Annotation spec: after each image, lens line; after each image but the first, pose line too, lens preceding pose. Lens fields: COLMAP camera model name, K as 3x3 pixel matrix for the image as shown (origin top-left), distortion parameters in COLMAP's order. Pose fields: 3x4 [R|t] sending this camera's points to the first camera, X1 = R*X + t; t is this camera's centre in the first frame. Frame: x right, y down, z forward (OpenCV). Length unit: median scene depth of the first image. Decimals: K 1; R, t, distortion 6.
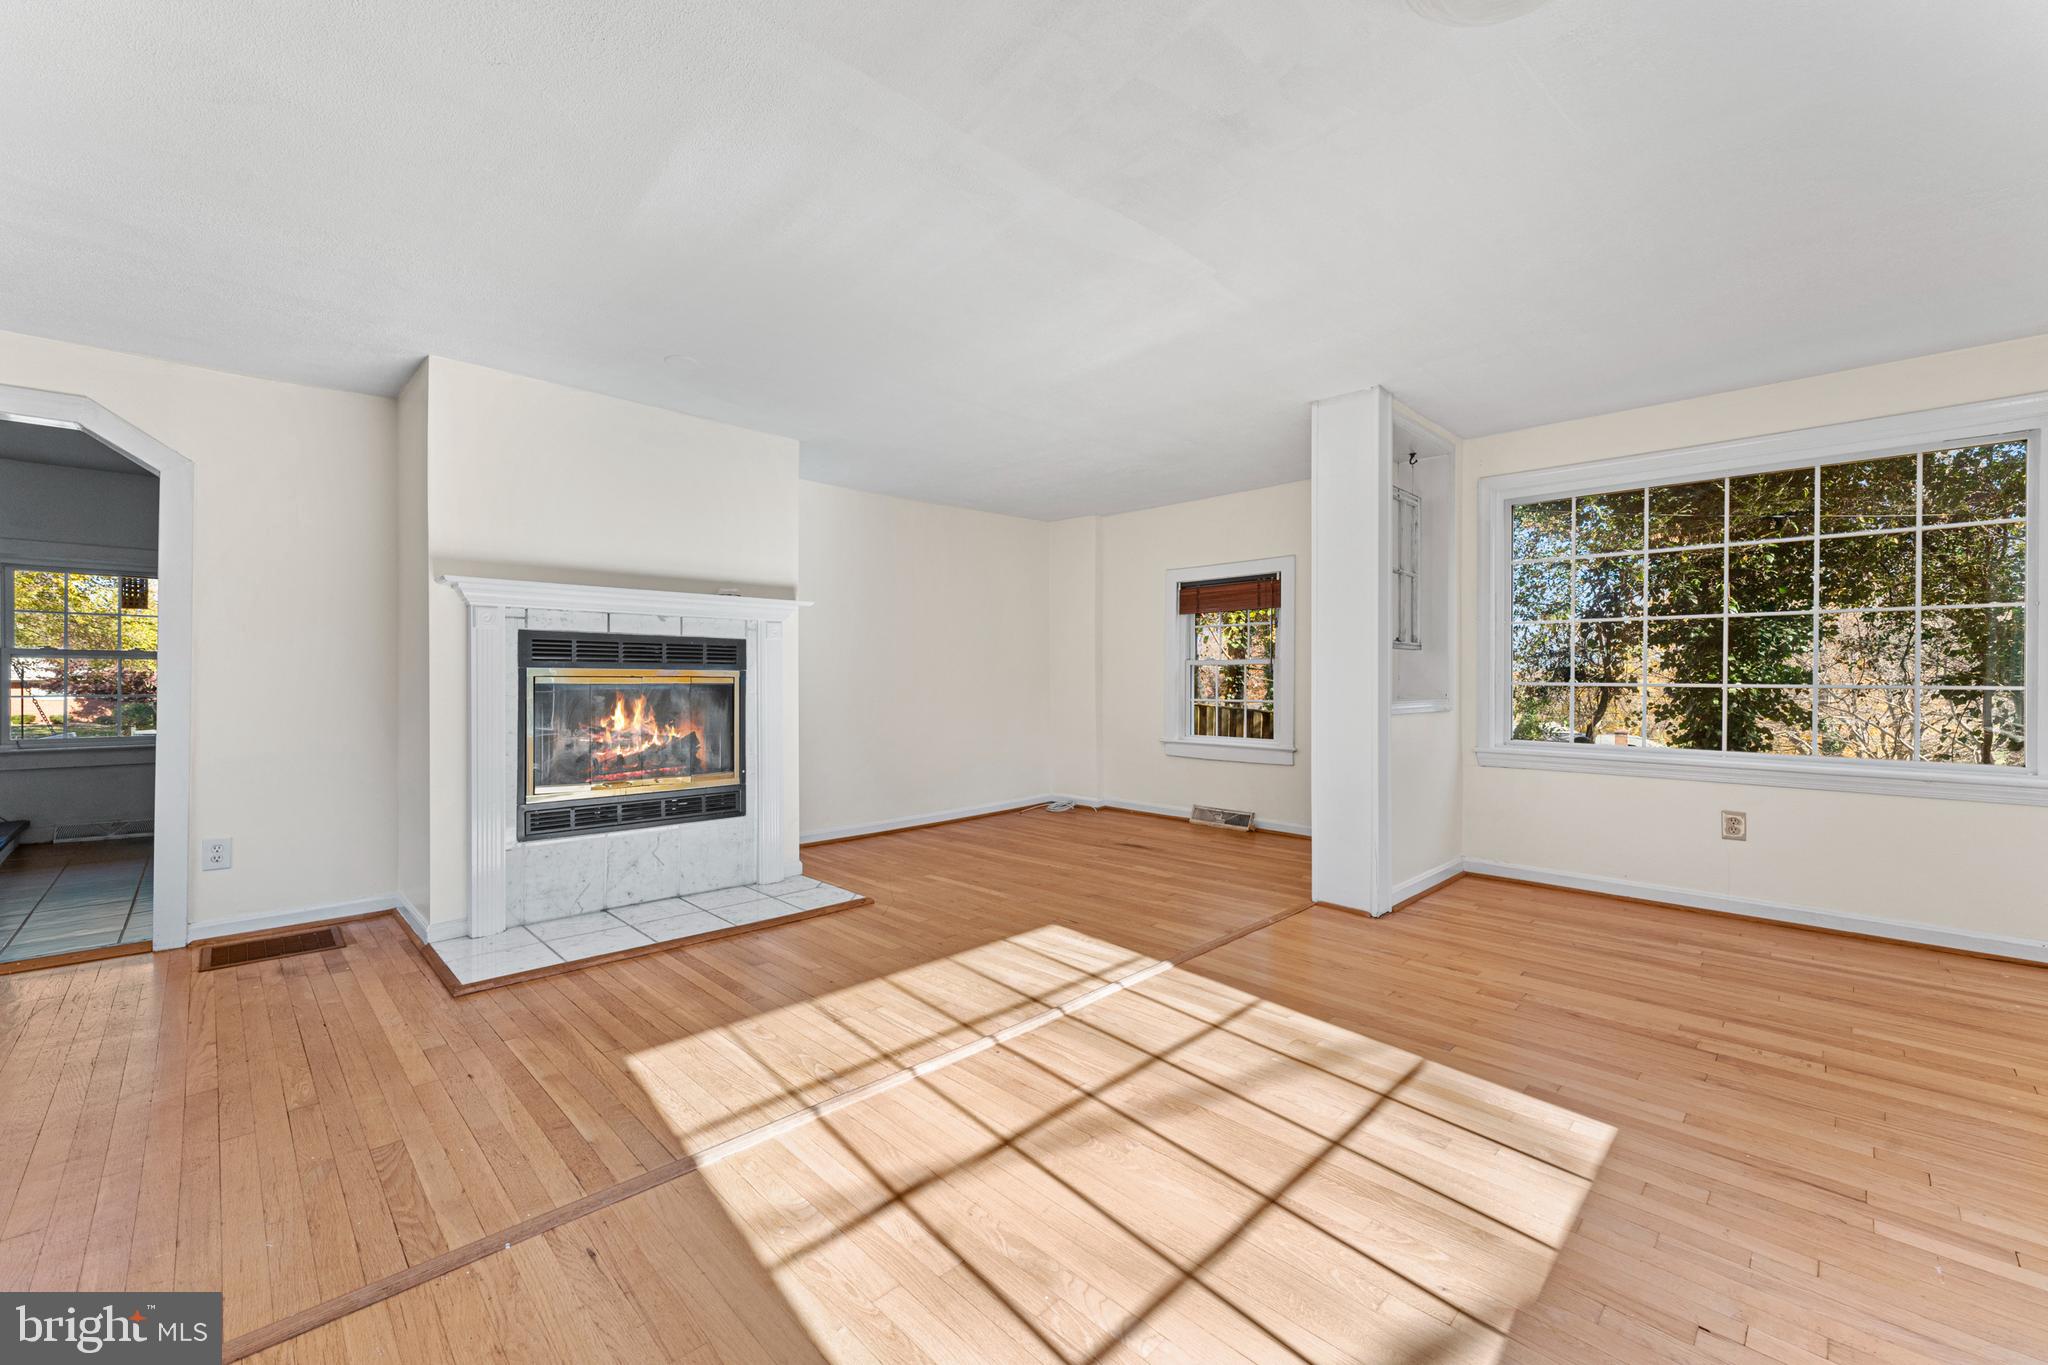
lens RADIAL K [[815.6, 0, 1024.6], [0, 815.6, 681.4], [0, 0, 1]] dist [0.001615, 0.000555]
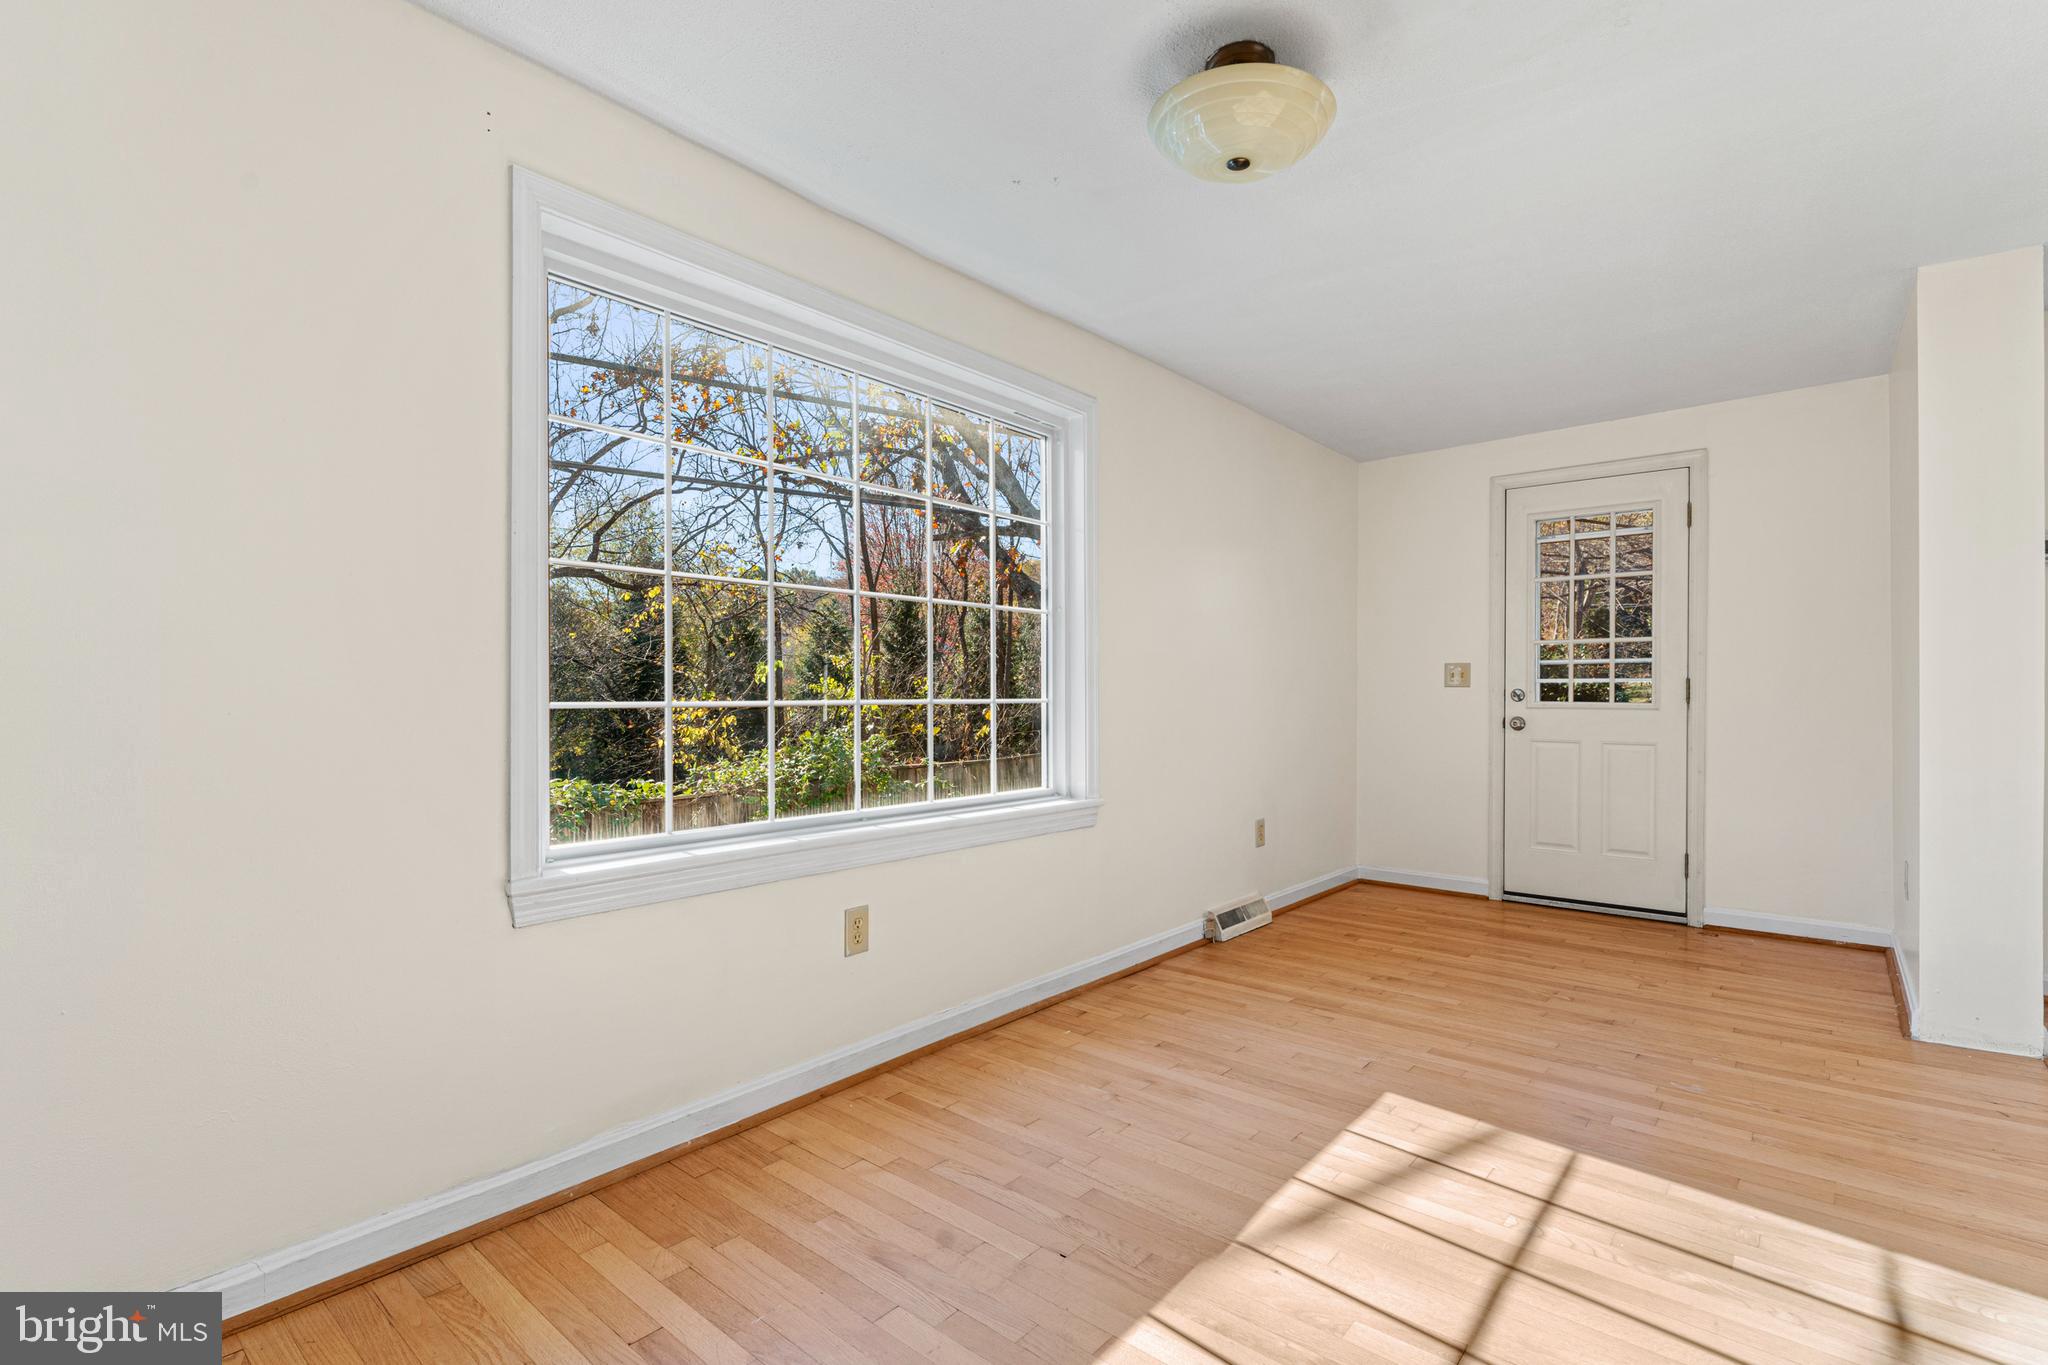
lens RADIAL K [[940.4, 0, 1008.9], [0, 940.4, 692.0], [0, 0, 1]] dist [-0.018028, -0.000651]
pose [[-0.997197, -0.003969, -0.074720, 0.389279], [-0.004480, 0.999968, 0.006680, -0.002517], [0.074691, 0.006996, -0.997182, 0.890896]]
